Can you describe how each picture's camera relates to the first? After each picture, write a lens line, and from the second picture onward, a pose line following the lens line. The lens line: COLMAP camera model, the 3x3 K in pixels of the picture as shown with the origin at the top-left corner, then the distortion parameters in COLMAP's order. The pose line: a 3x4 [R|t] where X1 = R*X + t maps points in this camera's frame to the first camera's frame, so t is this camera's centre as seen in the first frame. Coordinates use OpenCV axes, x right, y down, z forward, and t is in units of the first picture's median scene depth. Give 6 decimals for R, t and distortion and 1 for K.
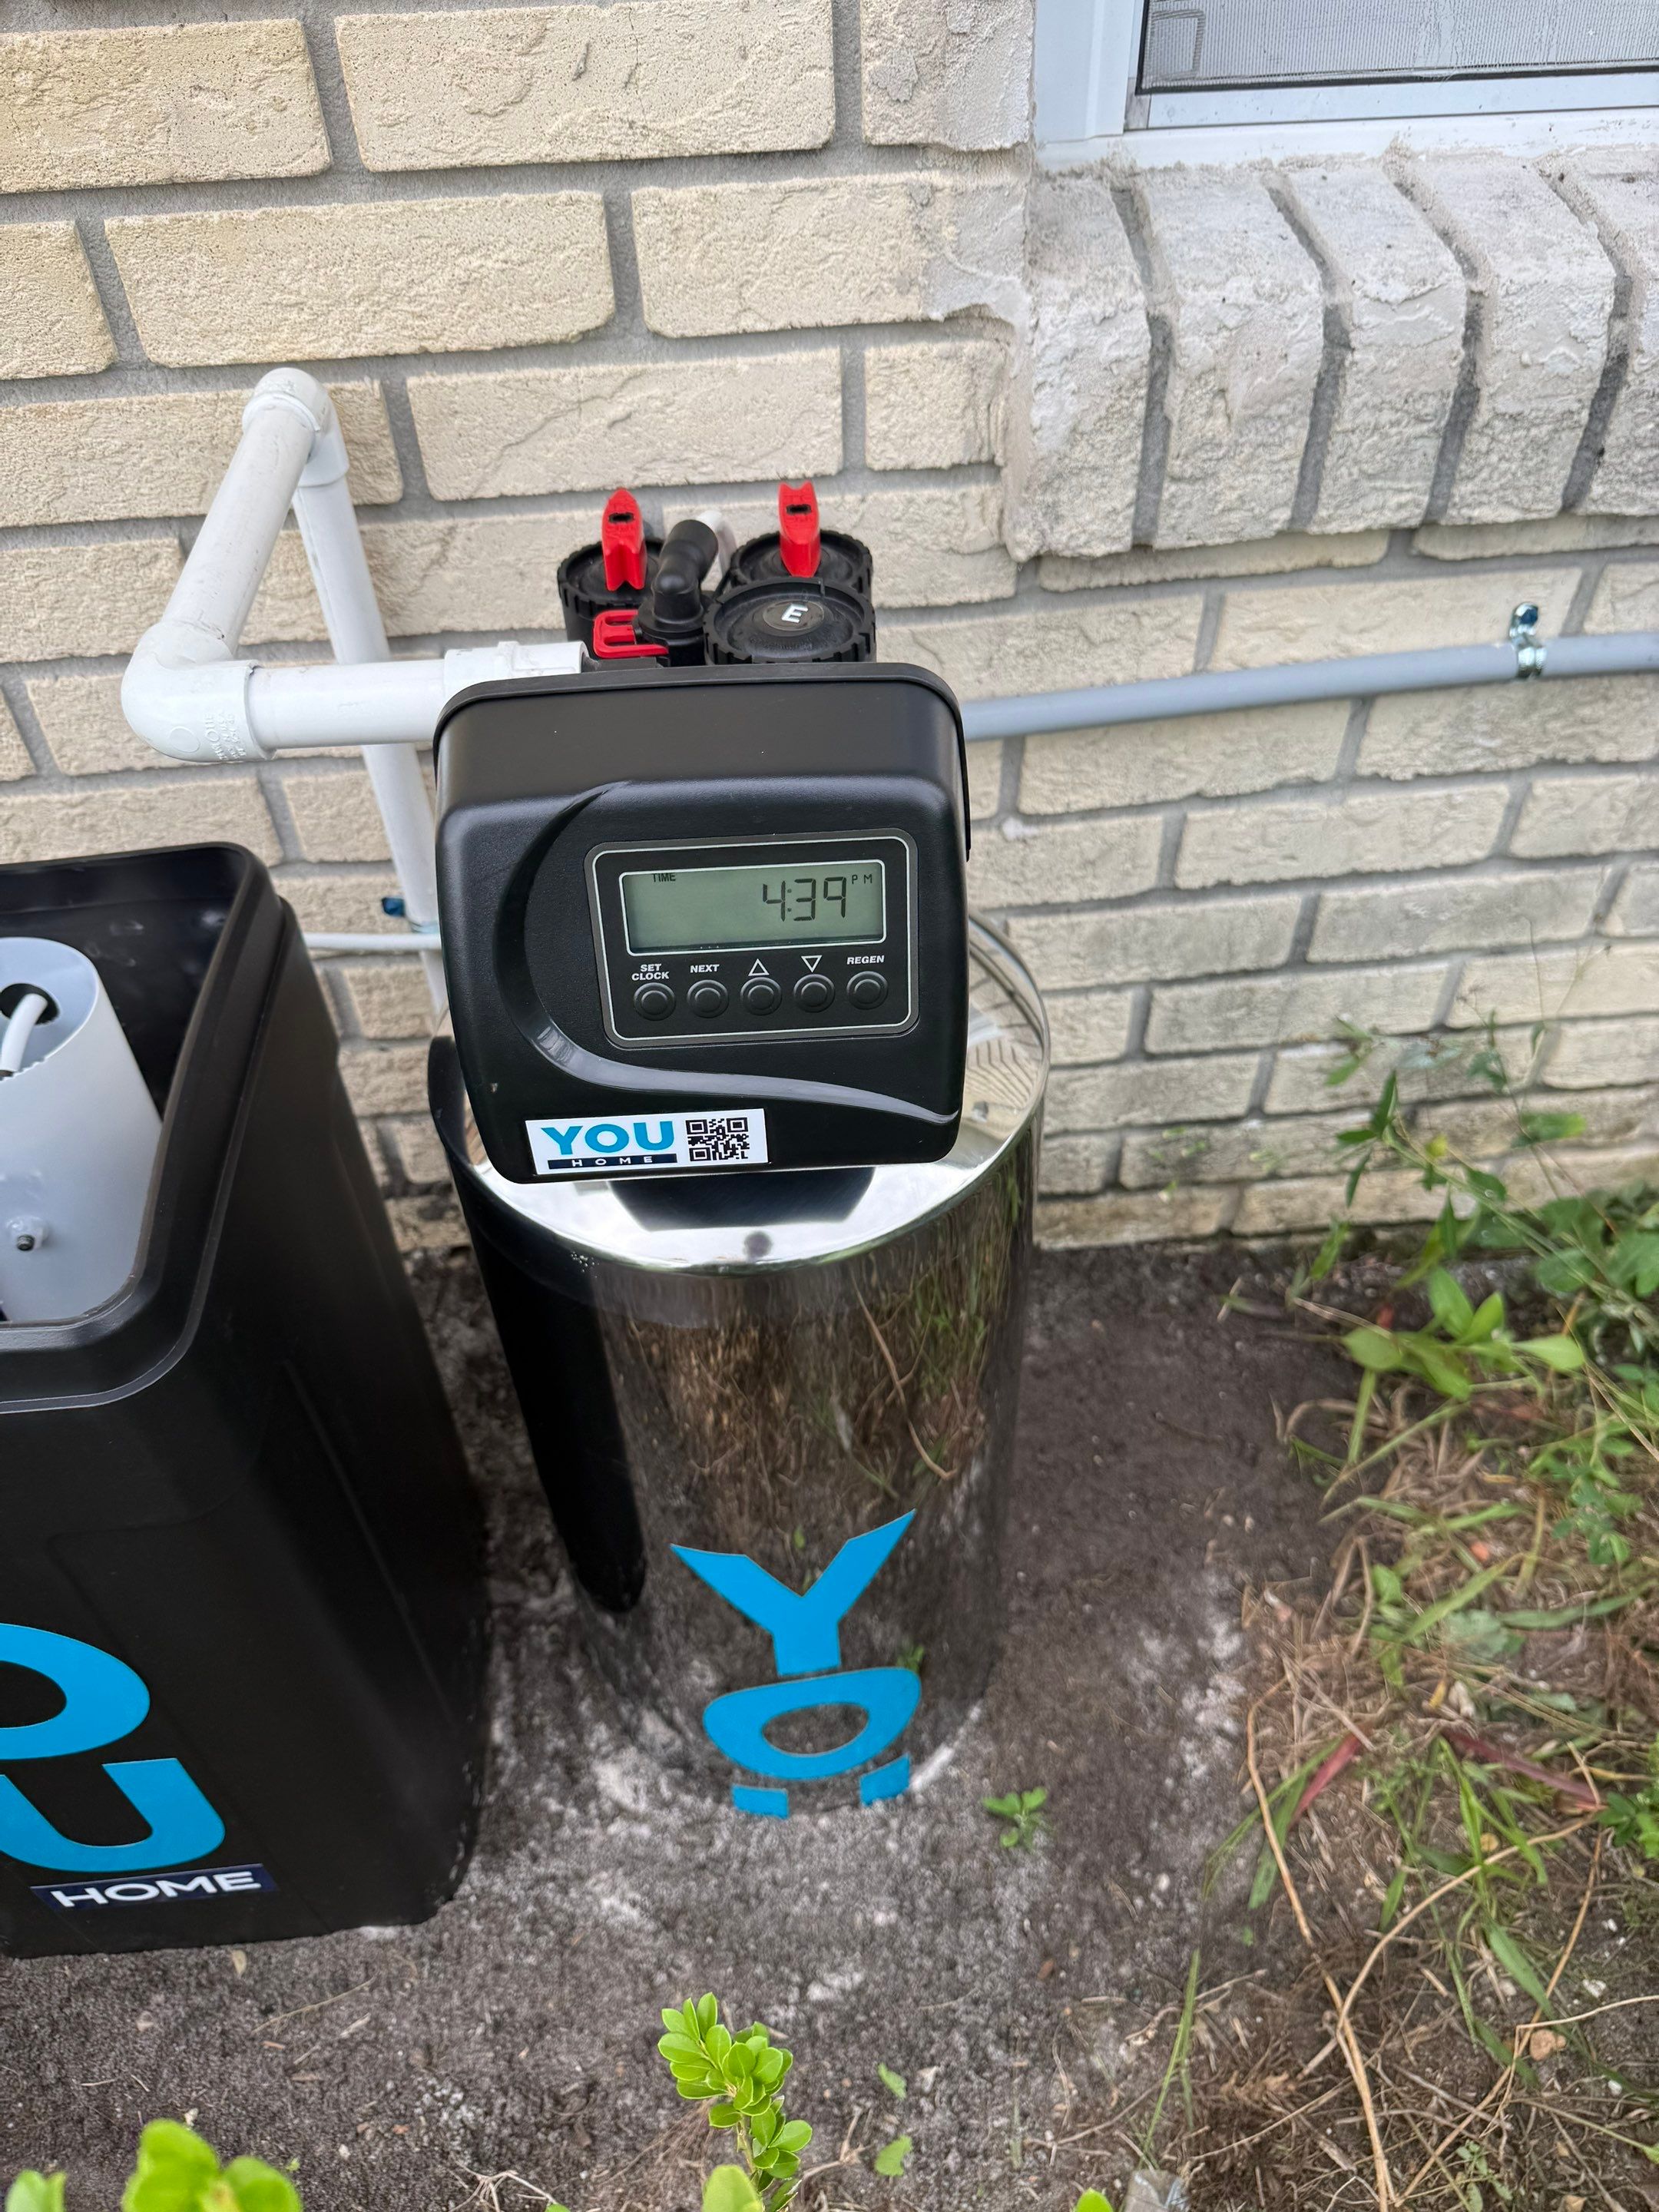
lens RADIAL K [[1613.2, 0, 819.9], [0, 1613.2, 1092.6], [0, 0, 1]] dist [0.002119, -0.015056]
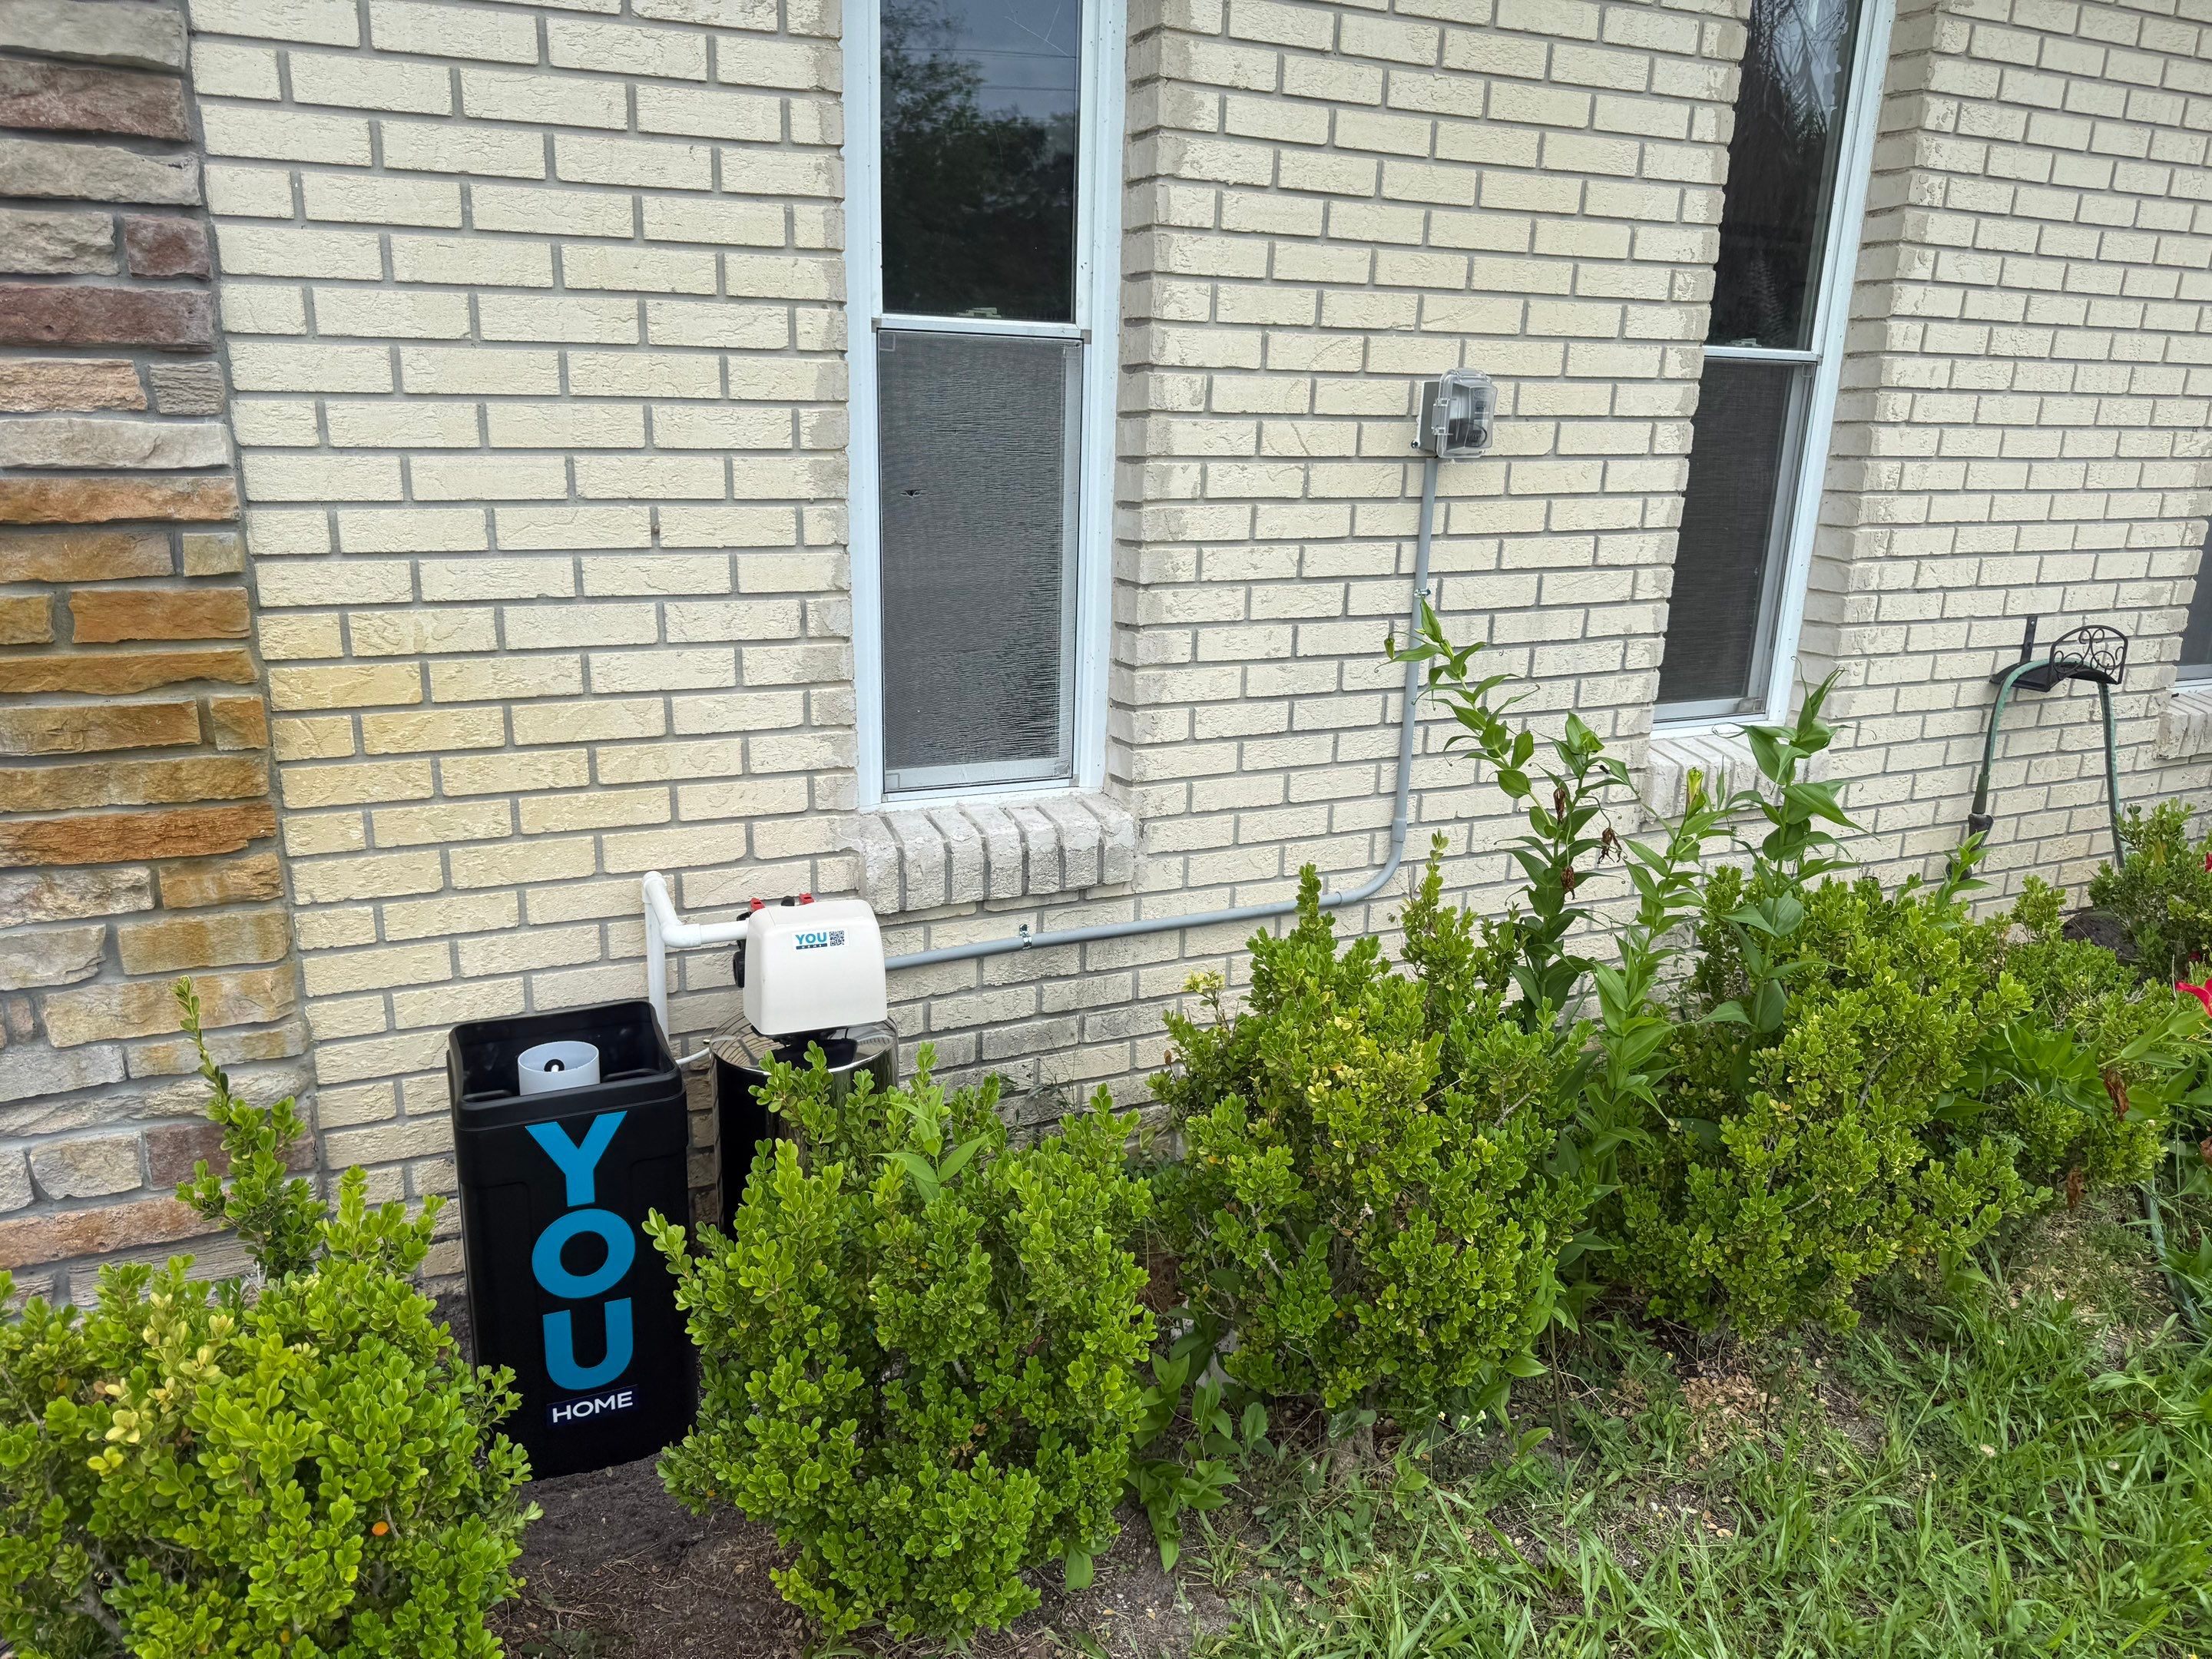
lens RADIAL K [[1496.4, 0, 1135.0], [0, 1496.4, 854.5], [0, 0, 1]] dist [0.019947, -0.036766]
pose [[0.937367, -0.046966, 0.345163, -0.412047], [0.199582, 0.884519, -0.421654, 0.959523], [-0.285500, 0.464133, 0.838493, -1.786367]]
